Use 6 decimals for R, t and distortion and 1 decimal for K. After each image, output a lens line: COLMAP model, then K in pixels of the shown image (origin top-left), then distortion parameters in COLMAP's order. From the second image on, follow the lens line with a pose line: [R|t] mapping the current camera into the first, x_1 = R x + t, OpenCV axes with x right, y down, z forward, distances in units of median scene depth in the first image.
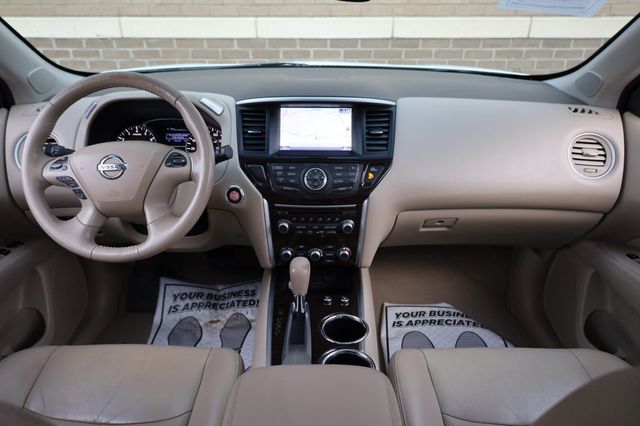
lens RADIAL K [[451.0, 0, 320.0], [0, 451.0, 213.0], [0, 0, 1]] dist [0.010956, 0.003037]
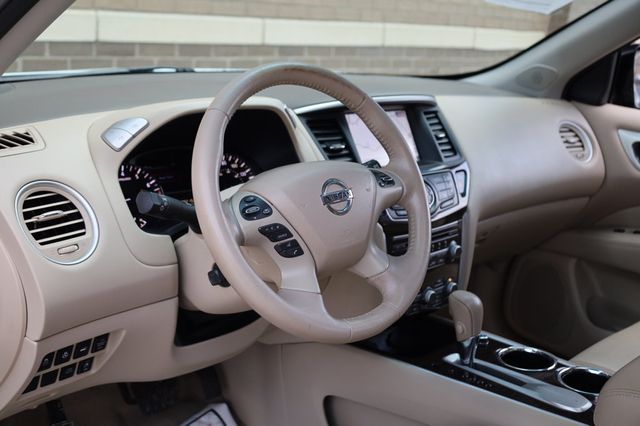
lens RADIAL K [[745.8, 0, 320.0], [0, 745.8, 213.0], [0, 0, 1]] dist [0.009009, -0.003033]
pose [[0.715257, -0.143781, 0.683911, -0.907160], [0.251928, 0.965858, -0.060419, -0.013341], [-0.651874, 0.215511, 0.727059, 0.164344]]
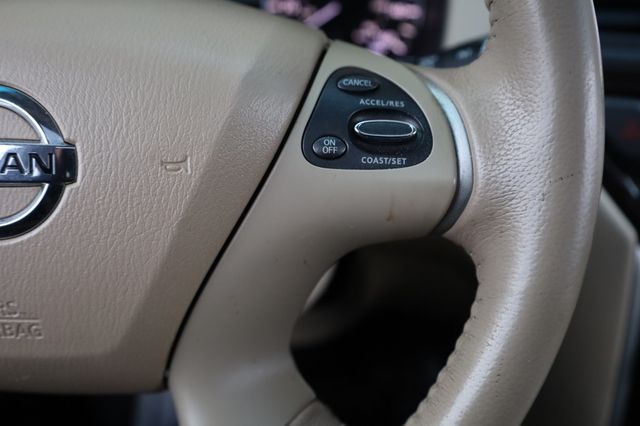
lens RADIAL K [[755.2, 0, 320.0], [0, 755.2, 213.0], [0, 0, 1]] dist [0.007060, 0.008035]
pose [[0.994029, 0.041249, -0.101018, -0.230306], [-0.026945, 0.989916, 0.139072, -0.091423], [0.105736, -0.135519, 0.985116, 0.542489]]
